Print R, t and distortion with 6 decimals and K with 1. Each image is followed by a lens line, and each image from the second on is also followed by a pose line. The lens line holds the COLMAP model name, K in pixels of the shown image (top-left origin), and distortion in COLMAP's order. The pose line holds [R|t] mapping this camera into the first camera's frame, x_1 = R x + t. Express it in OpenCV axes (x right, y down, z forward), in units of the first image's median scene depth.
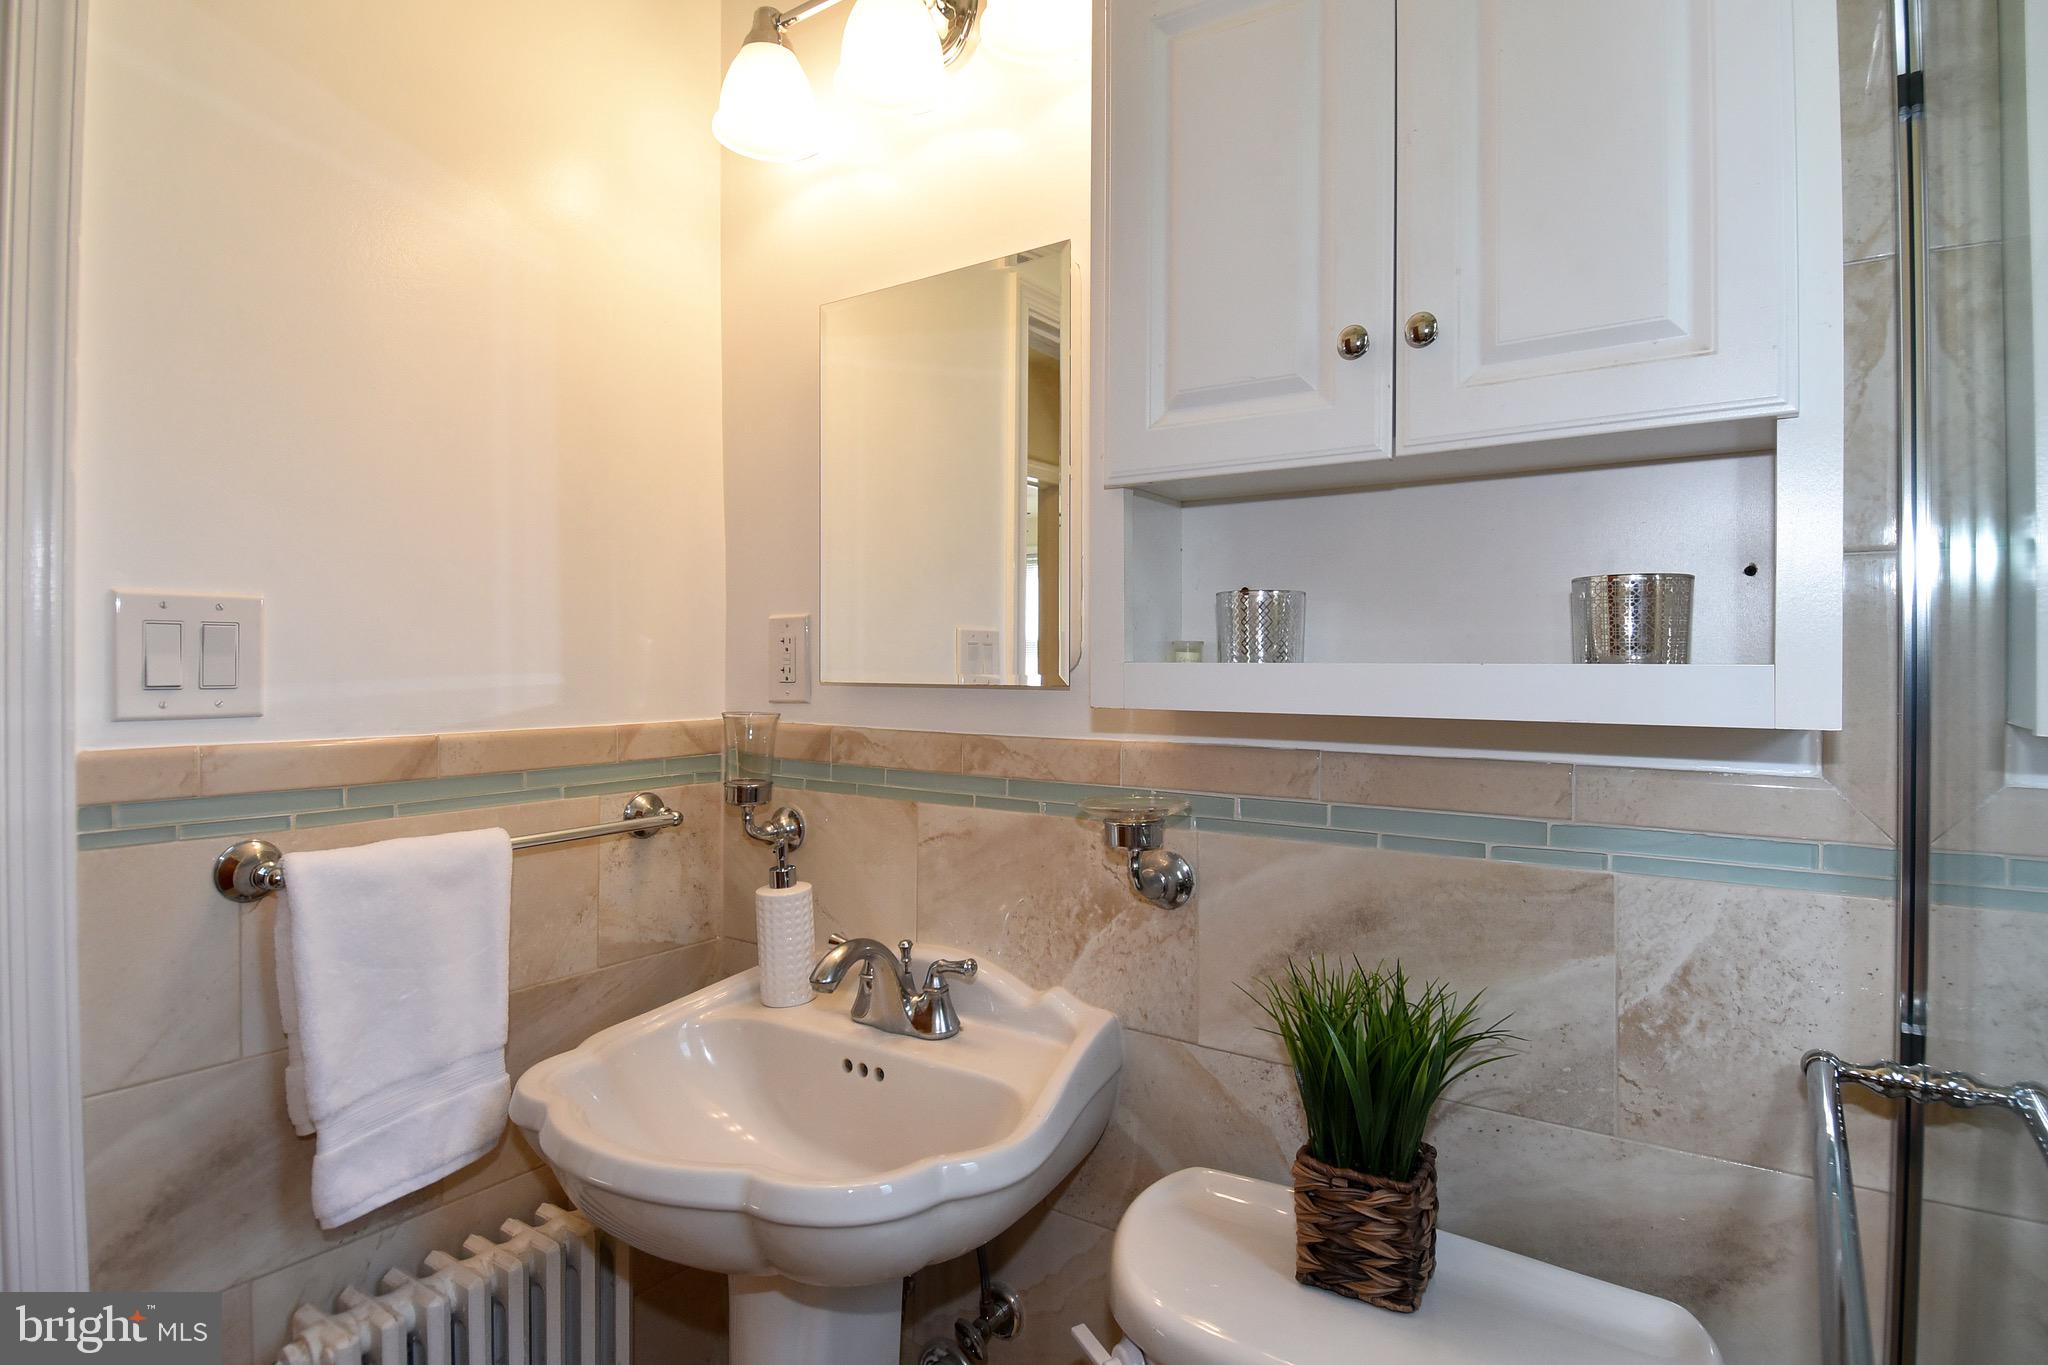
lens RADIAL K [[1055.1, 0, 1089.8], [0, 1055.1, 659.9], [0, 0, 1]] dist [0.054941, -0.046669]
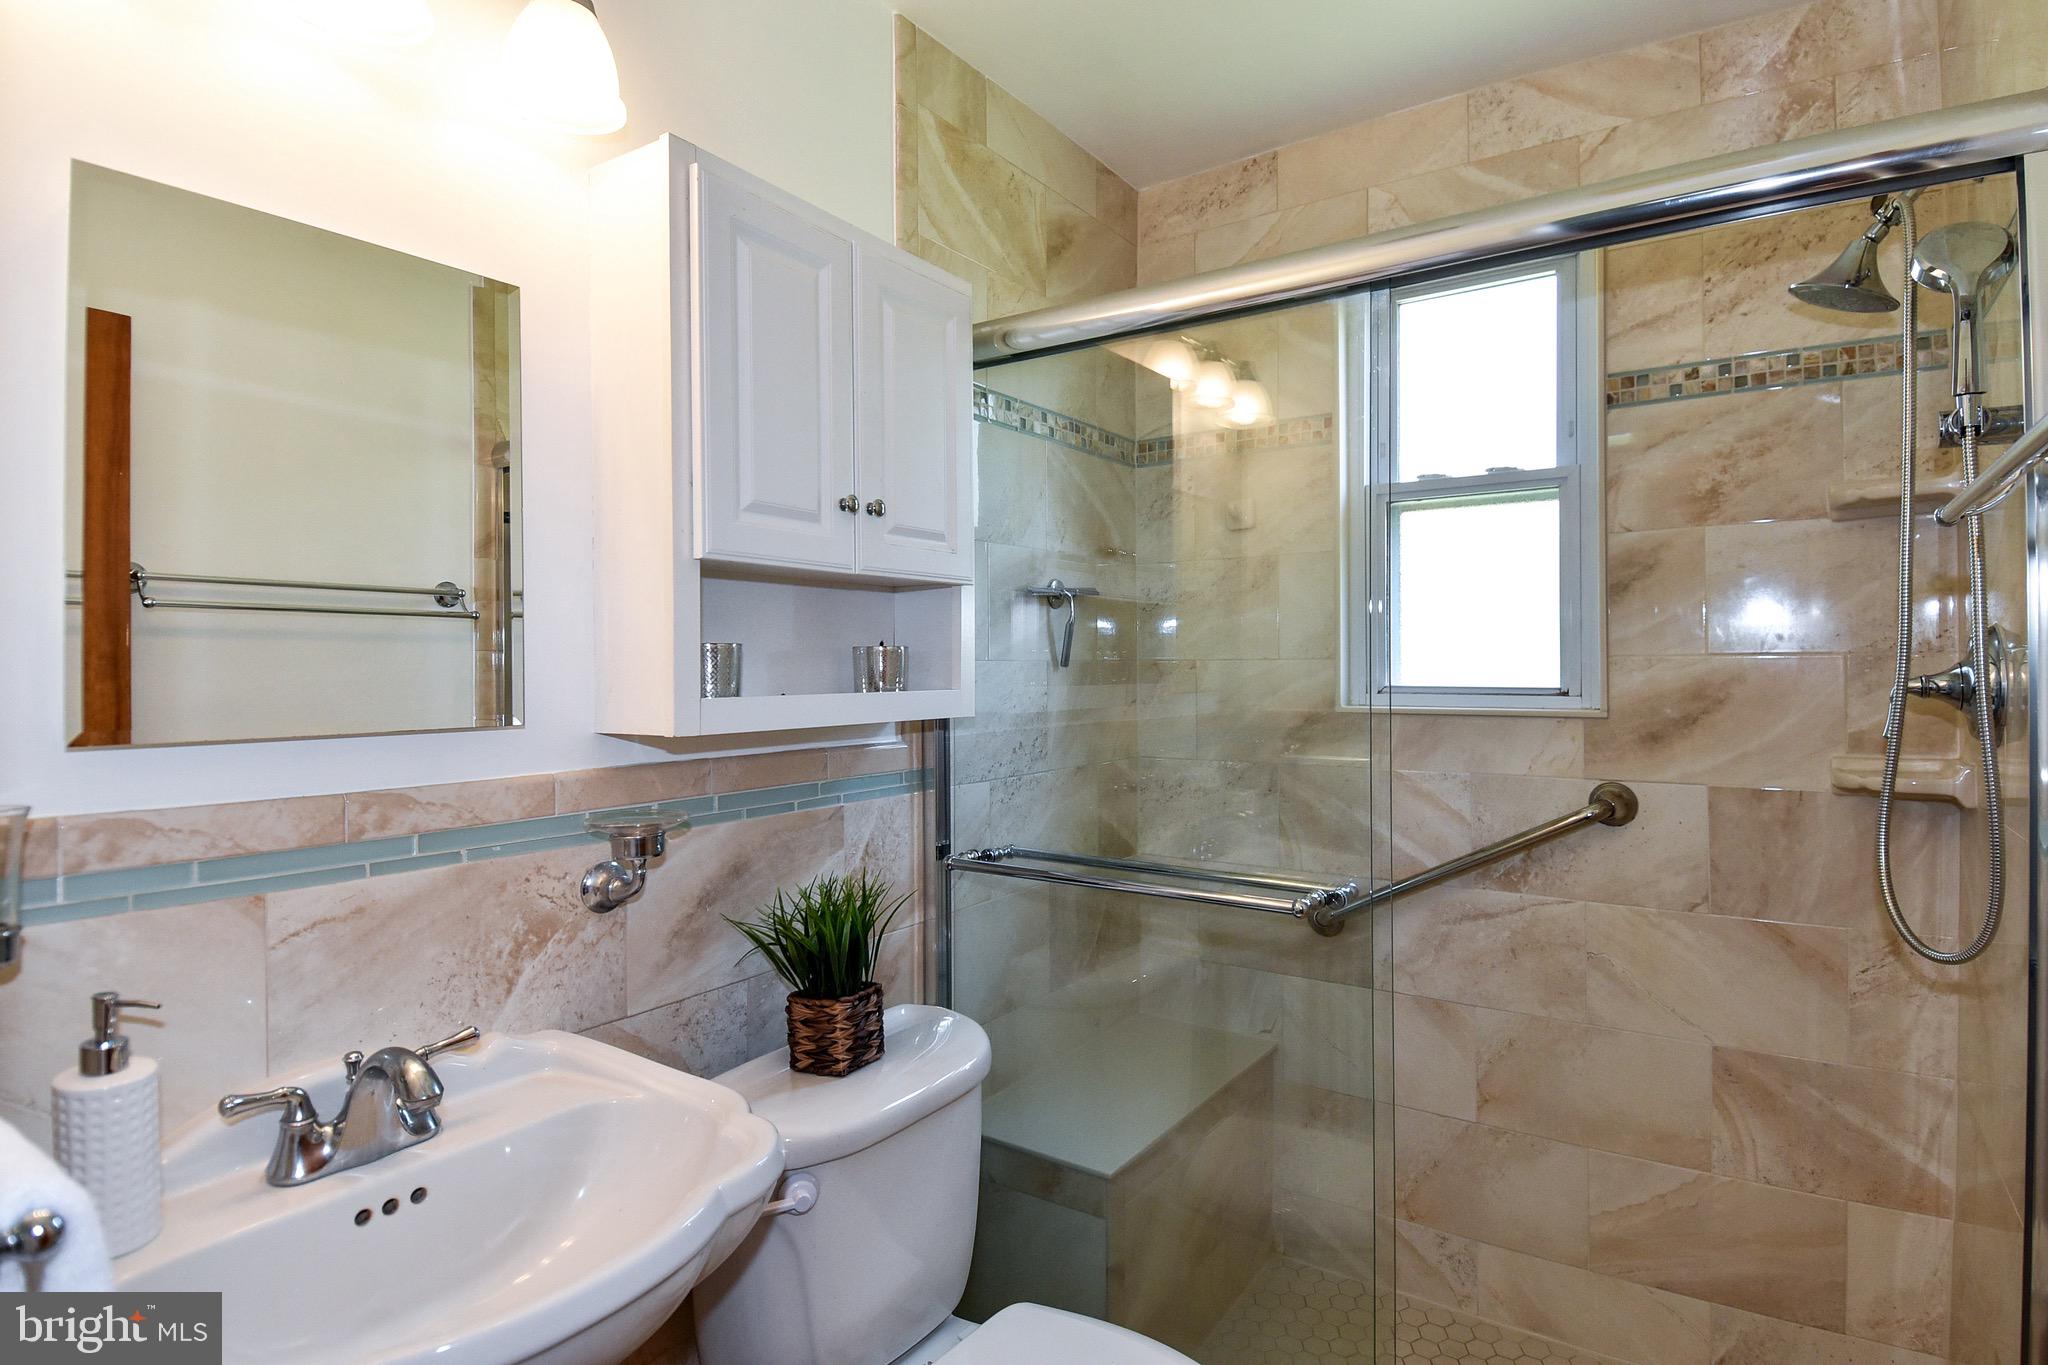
lens RADIAL K [[1143.6, 0, 1024.3], [0, 1143.6, 670.3], [0, 0, 1]] dist [0.062907, -0.066452]
pose [[-0.006040, -0.006986, 0.999957, -1.104645], [-0.000485, 0.999975, 0.006983, -0.034206], [-0.999982, -0.000443, -0.006043, 0.517070]]
